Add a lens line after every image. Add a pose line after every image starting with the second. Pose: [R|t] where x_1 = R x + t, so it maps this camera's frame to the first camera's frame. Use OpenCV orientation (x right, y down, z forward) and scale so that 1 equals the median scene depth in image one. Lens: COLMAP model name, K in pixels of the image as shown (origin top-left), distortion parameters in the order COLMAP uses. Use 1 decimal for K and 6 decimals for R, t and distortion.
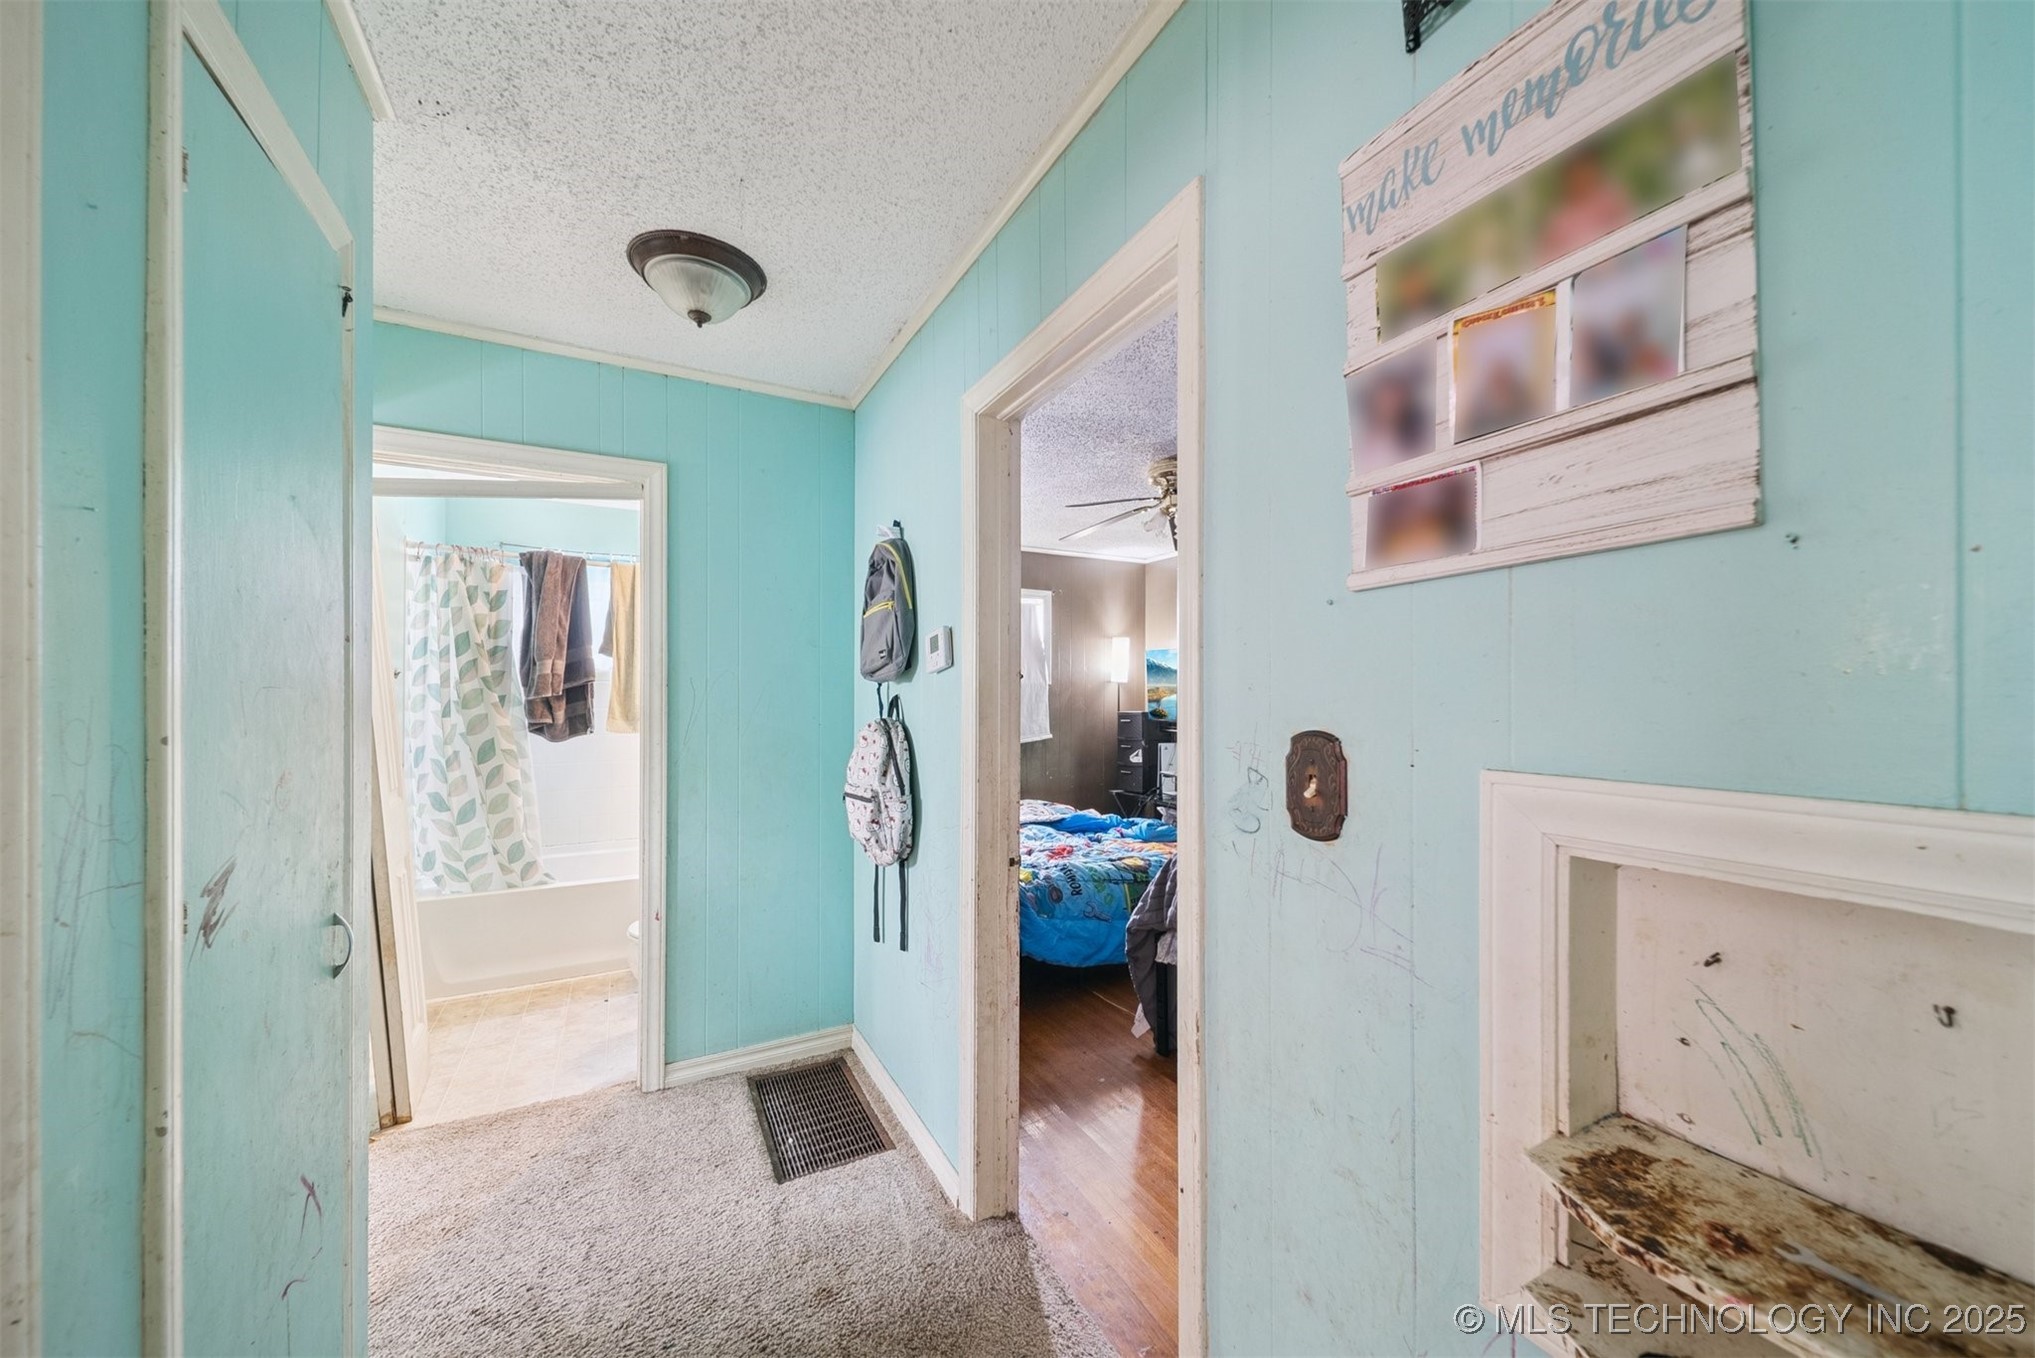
lens RADIAL K [[728.2, 0, 1026.3], [0, 728.2, 681.2], [0, 0, 1]] dist [-0.000037, -0.000065]
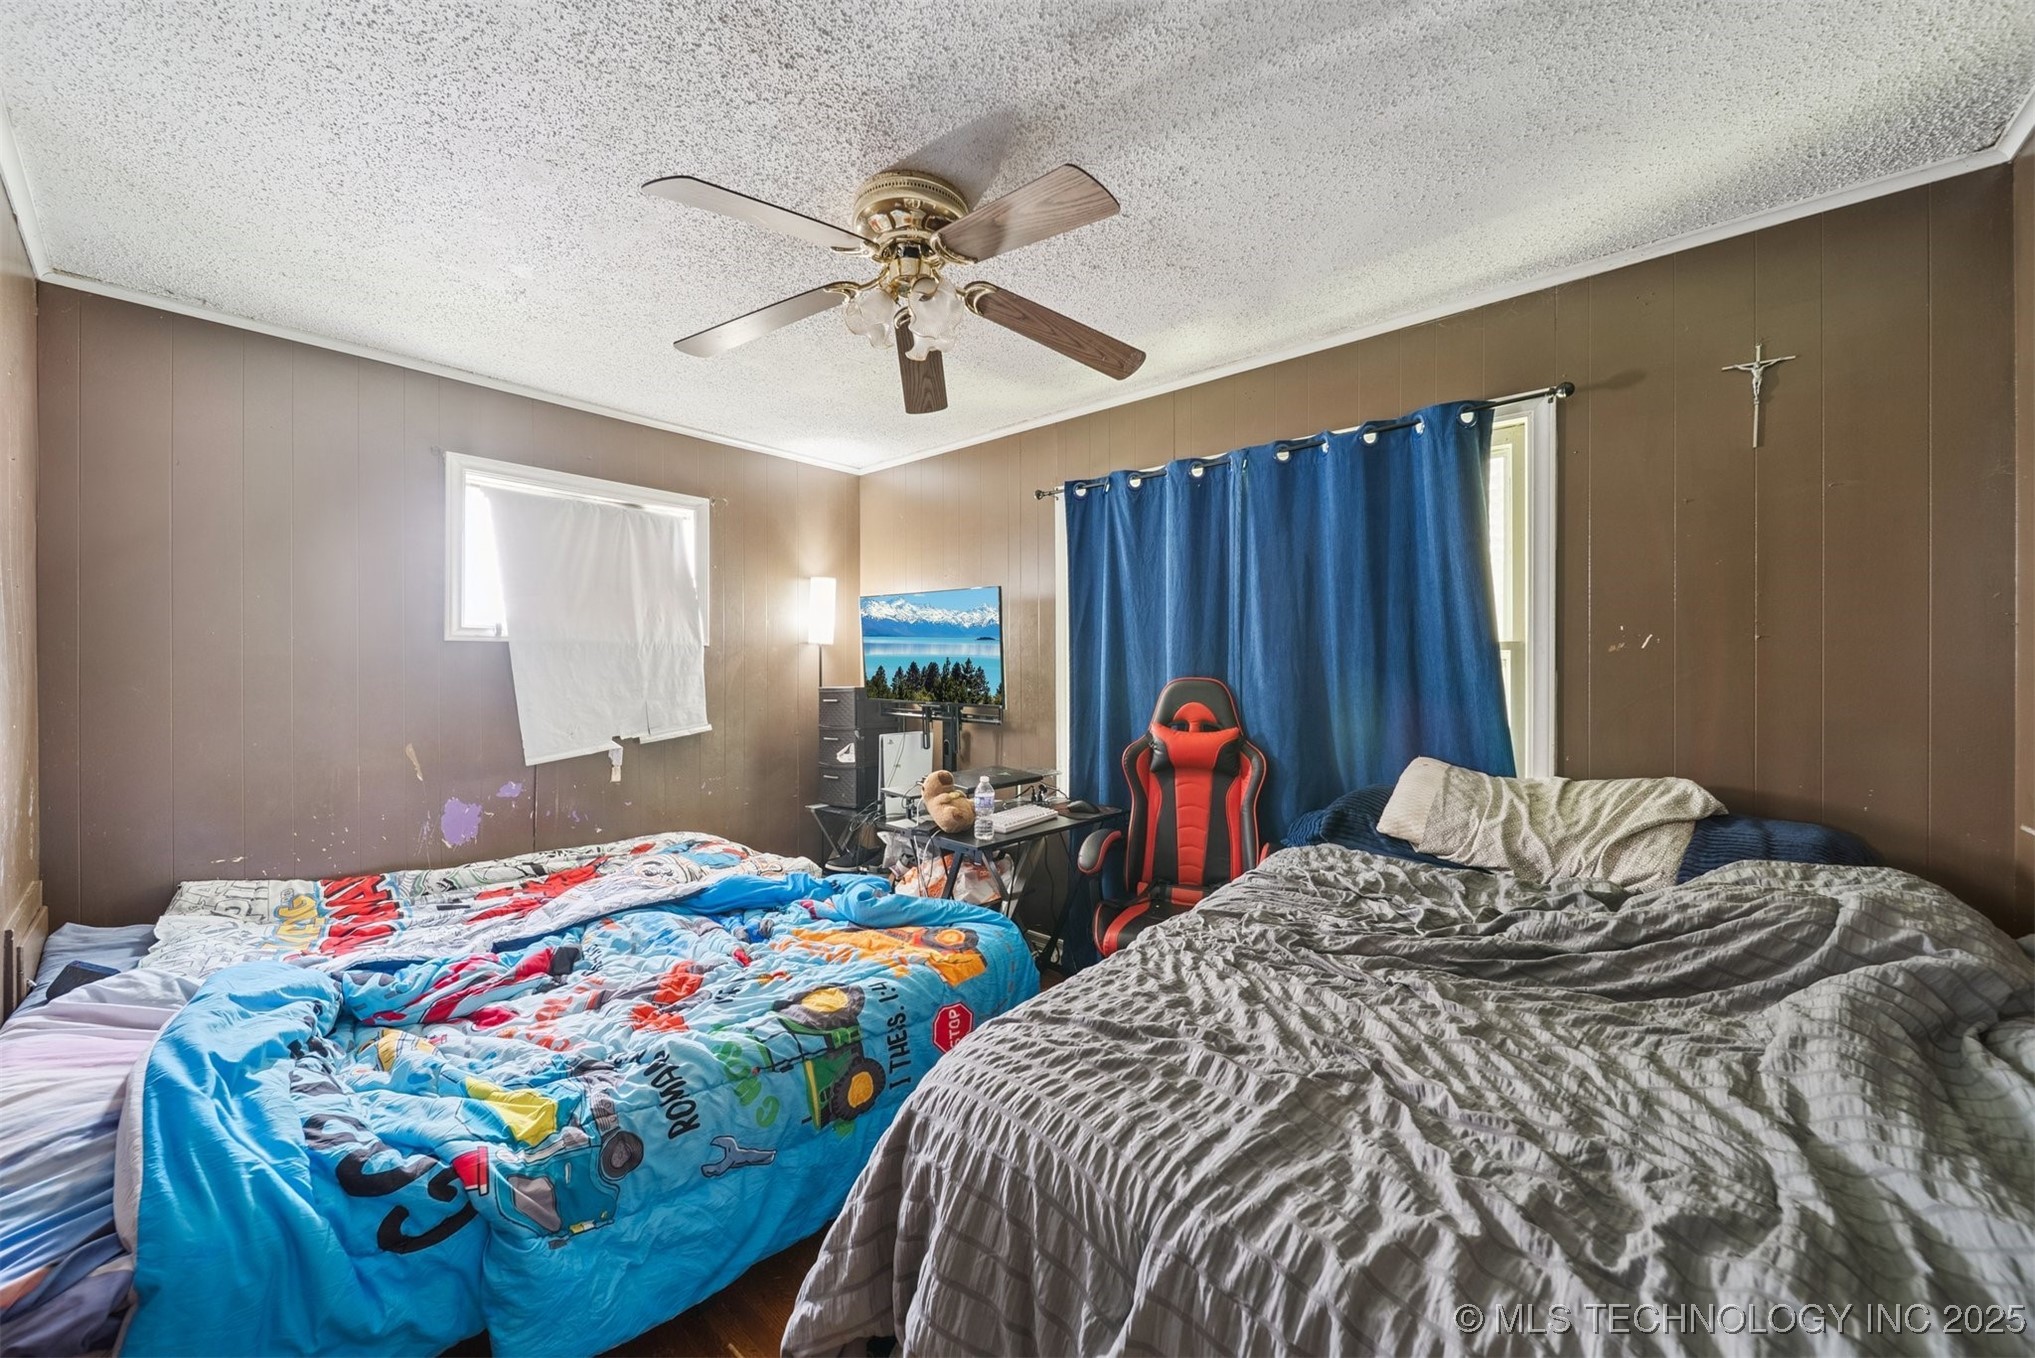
lens RADIAL K [[728.2, 0, 1026.3], [0, 728.2, 681.2], [0, 0, 1]] dist [-0.000037, -0.000065]
pose [[0.929931, -0.013130, 0.367501, 0.134518], [-0.002222, 0.999143, 0.041320, 0.018925], [-0.367728, -0.039241, 0.929105, 0.718469]]
